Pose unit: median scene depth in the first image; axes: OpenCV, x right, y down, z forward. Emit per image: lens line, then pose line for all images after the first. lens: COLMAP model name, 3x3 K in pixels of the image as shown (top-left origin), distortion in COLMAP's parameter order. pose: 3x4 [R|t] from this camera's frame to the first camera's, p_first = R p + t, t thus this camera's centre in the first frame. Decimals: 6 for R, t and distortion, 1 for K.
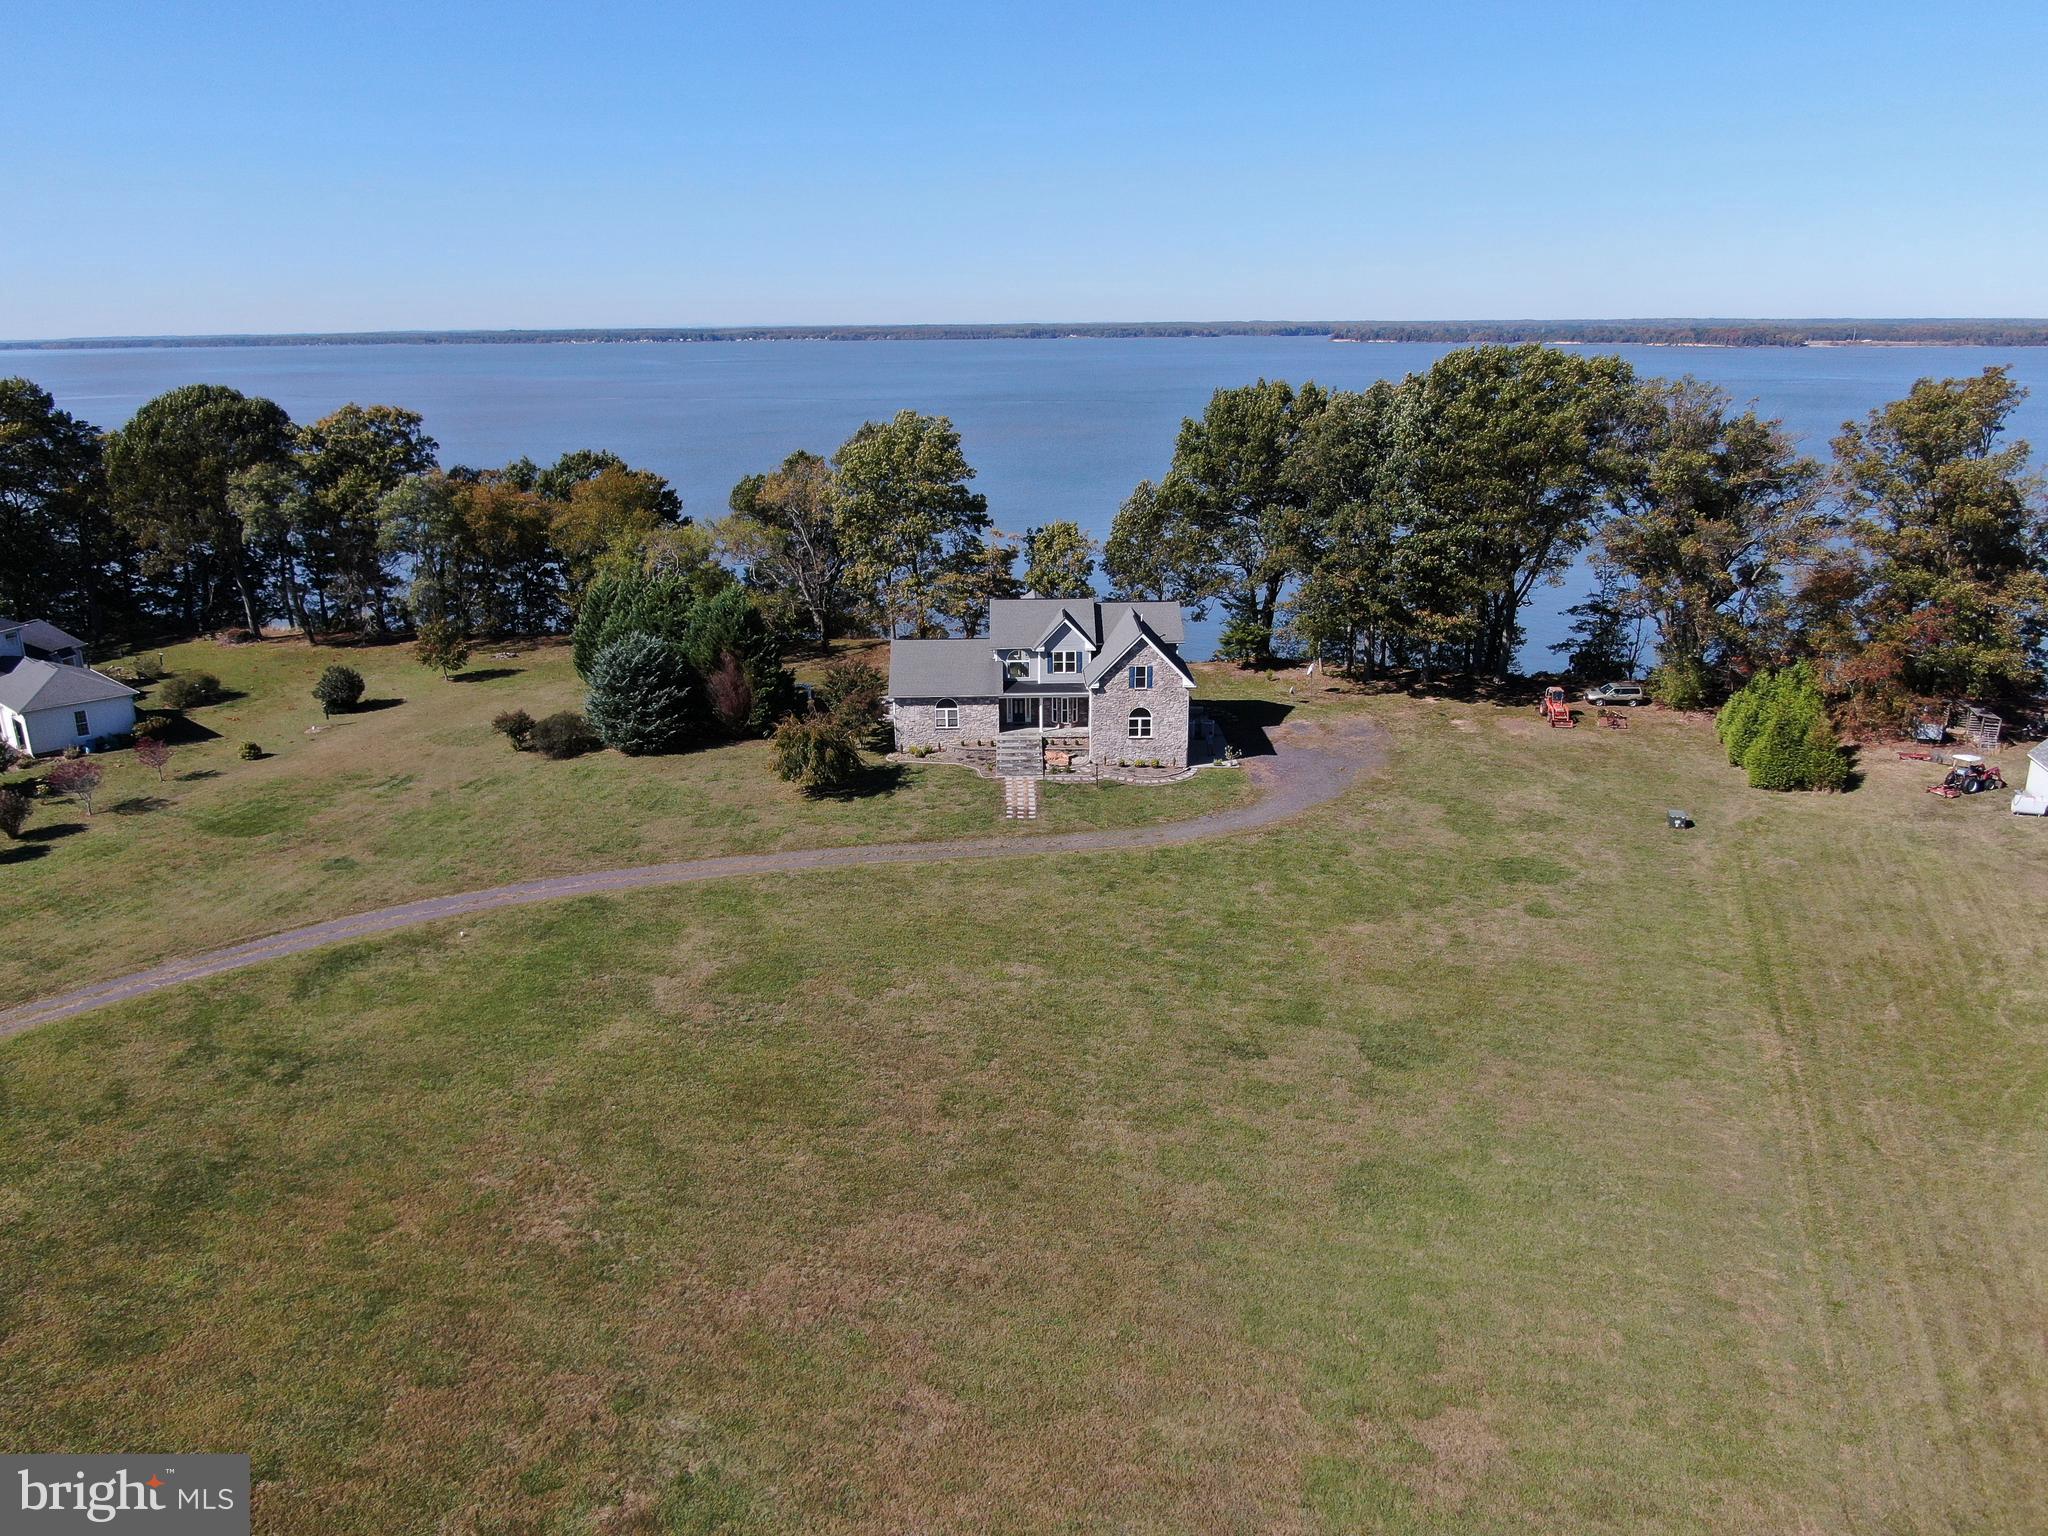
lens RADIAL K [[1479.3, 0, 1024.0], [0, 1479.3, 768.0], [0, 0, 1]] dist [-0.008094, 0.003619]
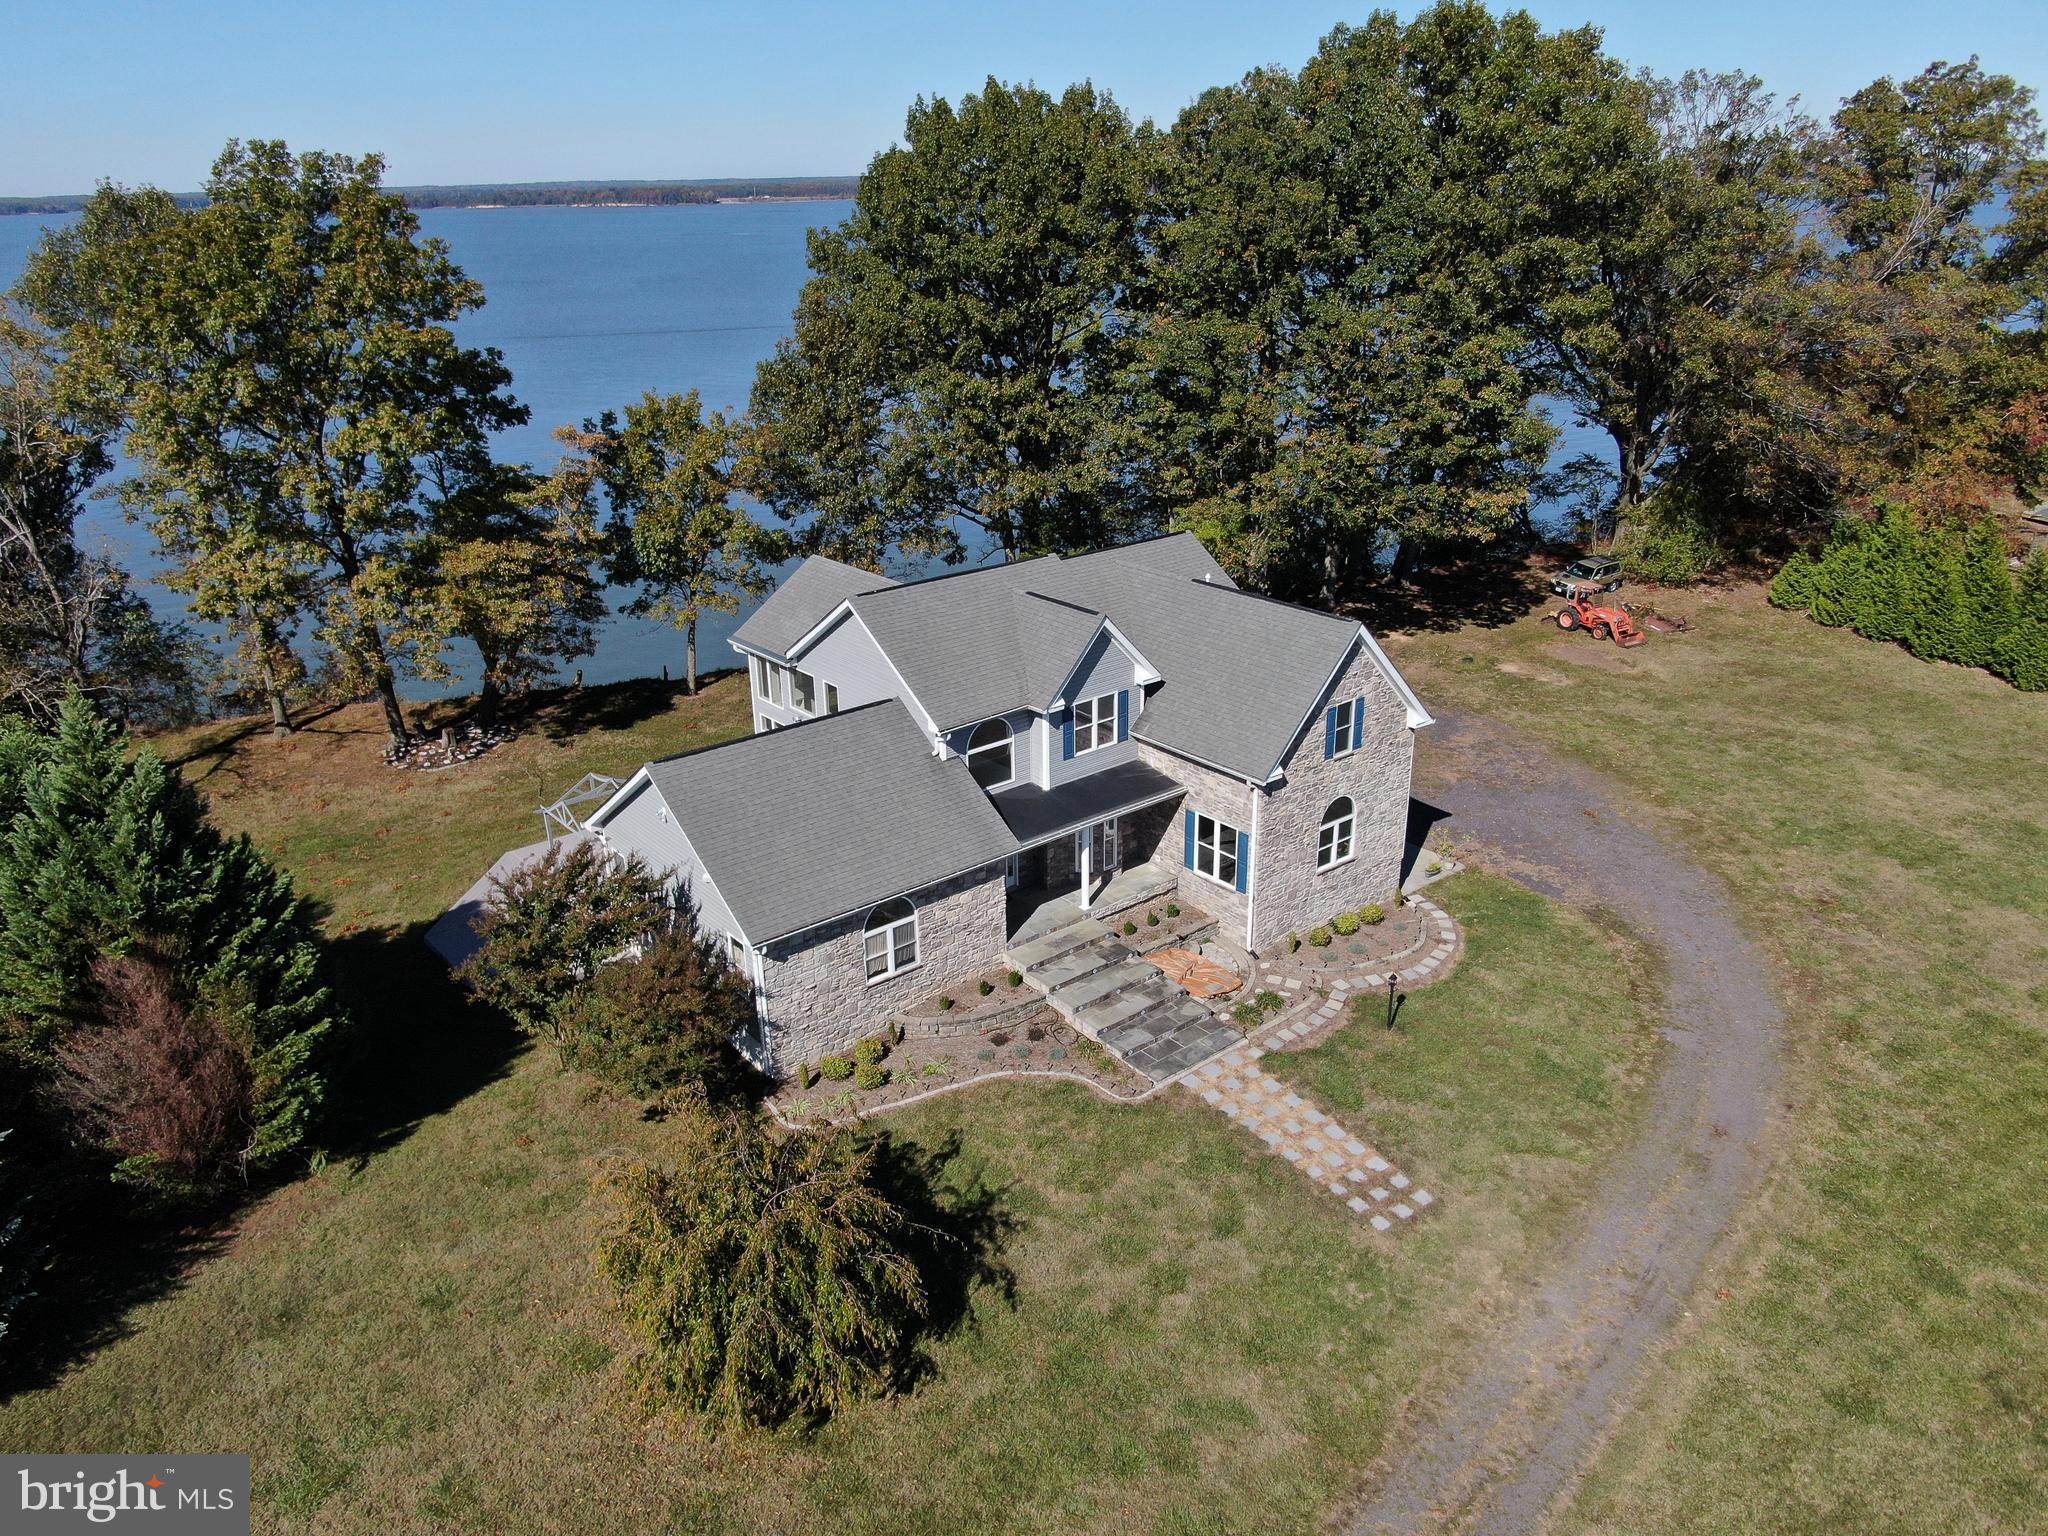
lens RADIAL K [[1477.1, 0, 1024.0], [0, 1477.1, 768.0], [0, 0, 1]] dist [-0.009370, -0.003125]
pose [[0.777736, -0.237279, 0.582087, -0.225168], [0.188504, 0.971439, 0.144129, -0.122101], [-0.599660, -0.002369, 0.800251, 0.694720]]
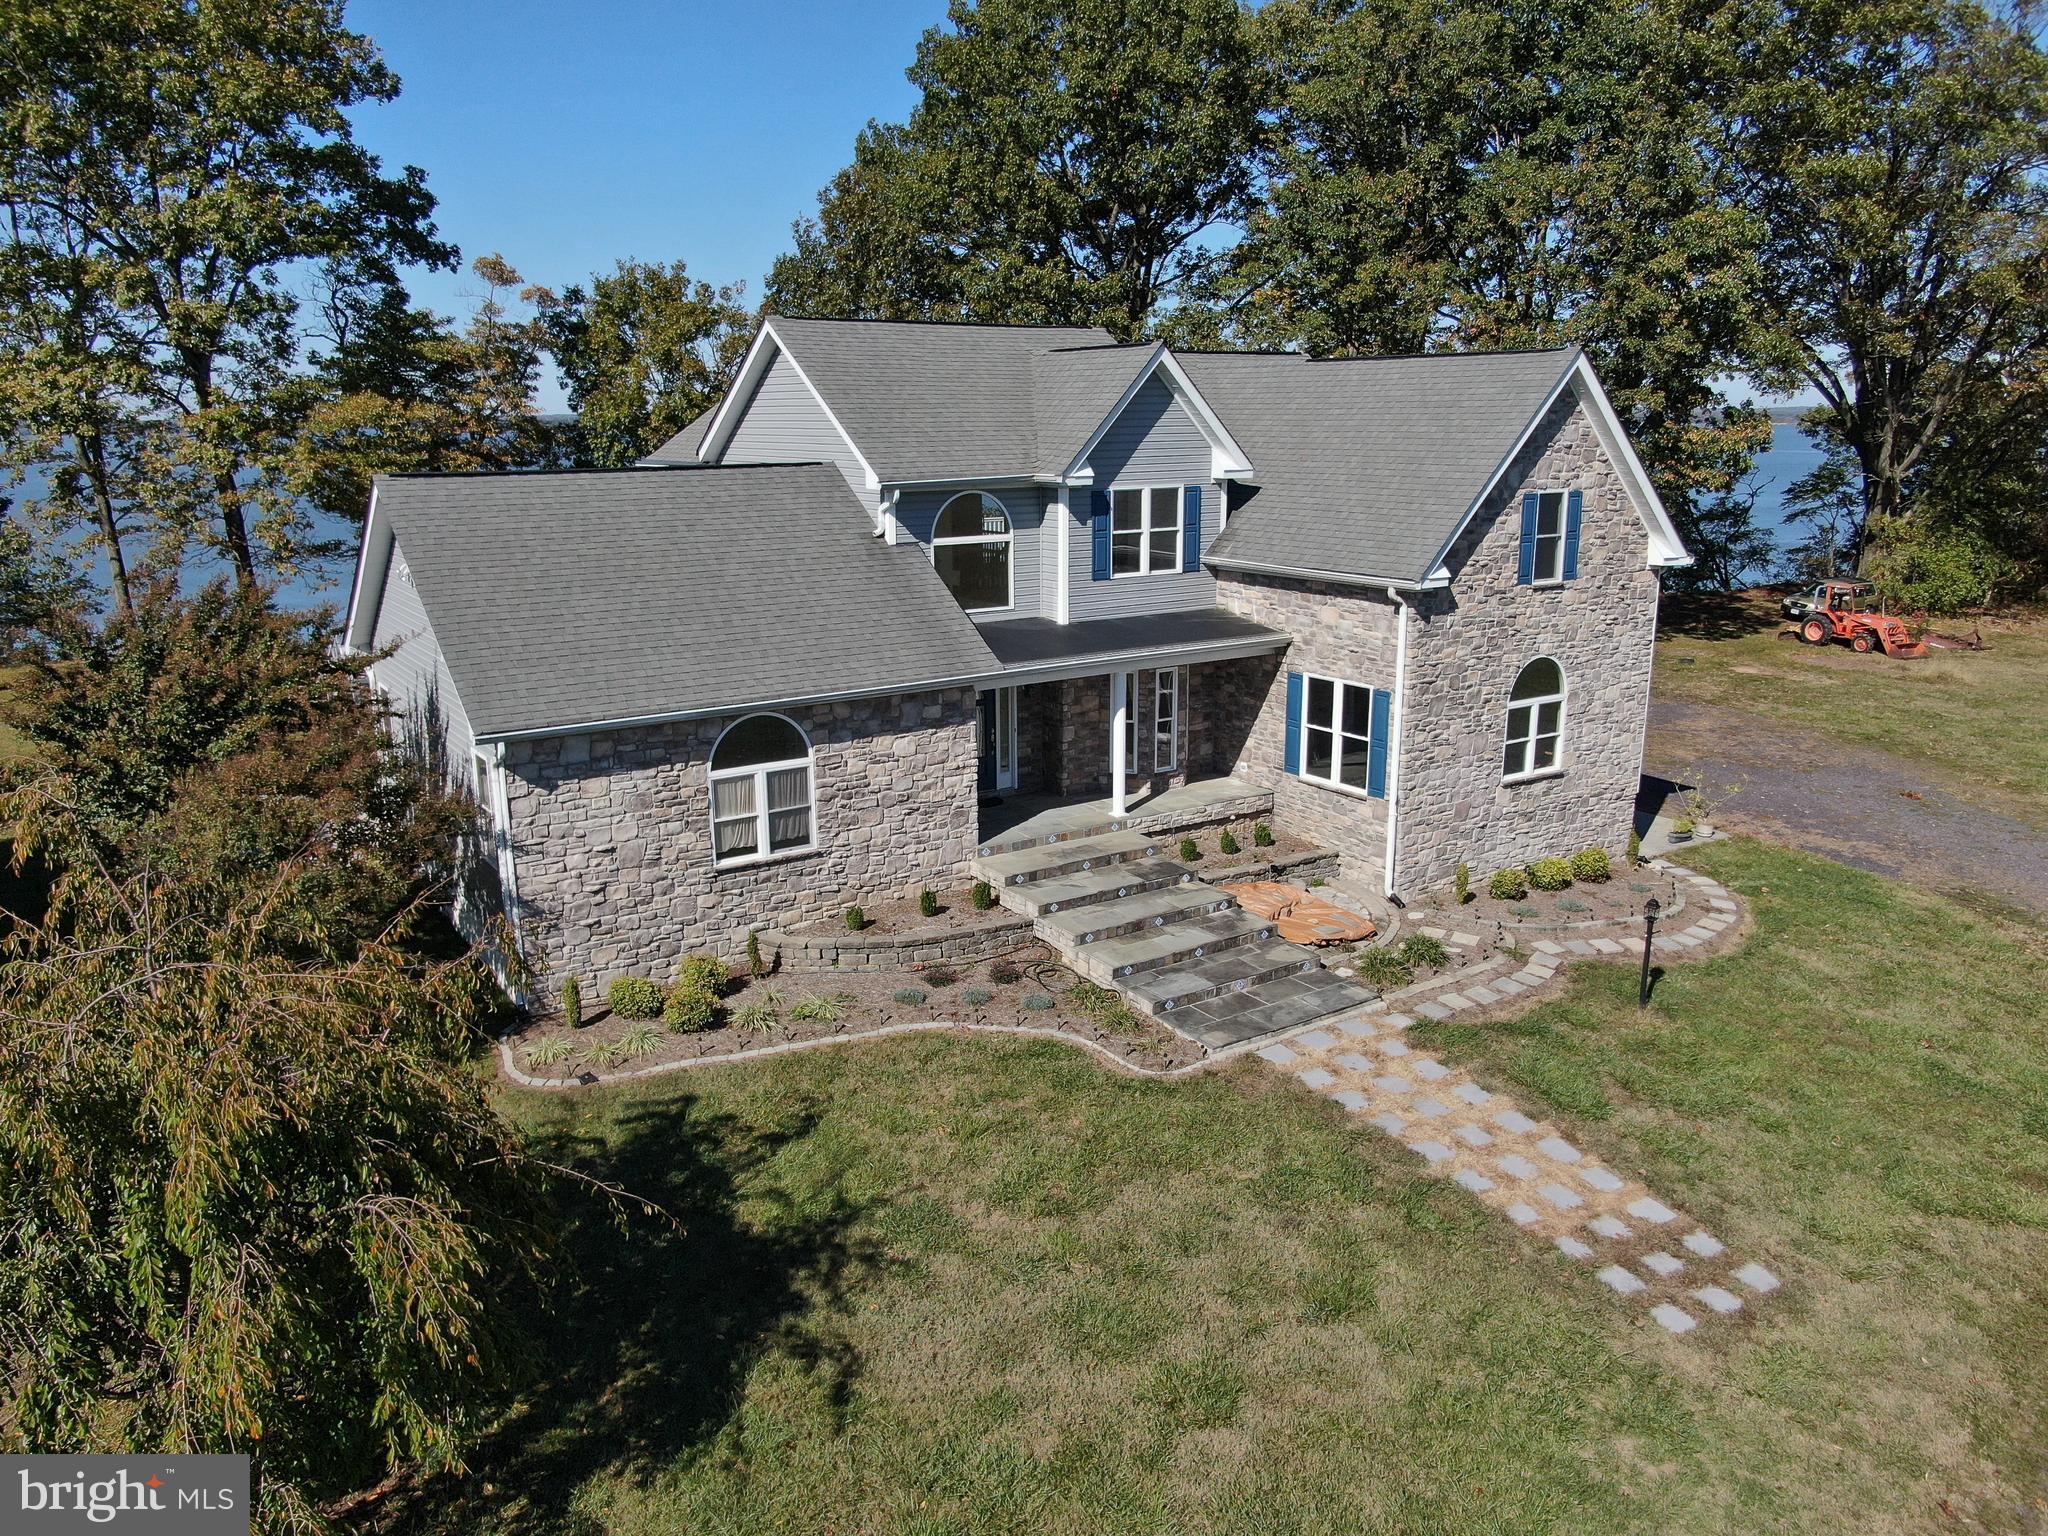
lens RADIAL K [[1479.3, 0, 1024.0], [0, 1479.3, 768.0], [0, 0, 1]] dist [-0.008094, 0.003619]
pose [[0.834765, -0.124916, 0.536249, -0.132672], [0.155157, 0.987824, -0.011421, -0.031837], [-0.528293, 0.092737, 0.843983, 0.804424]]
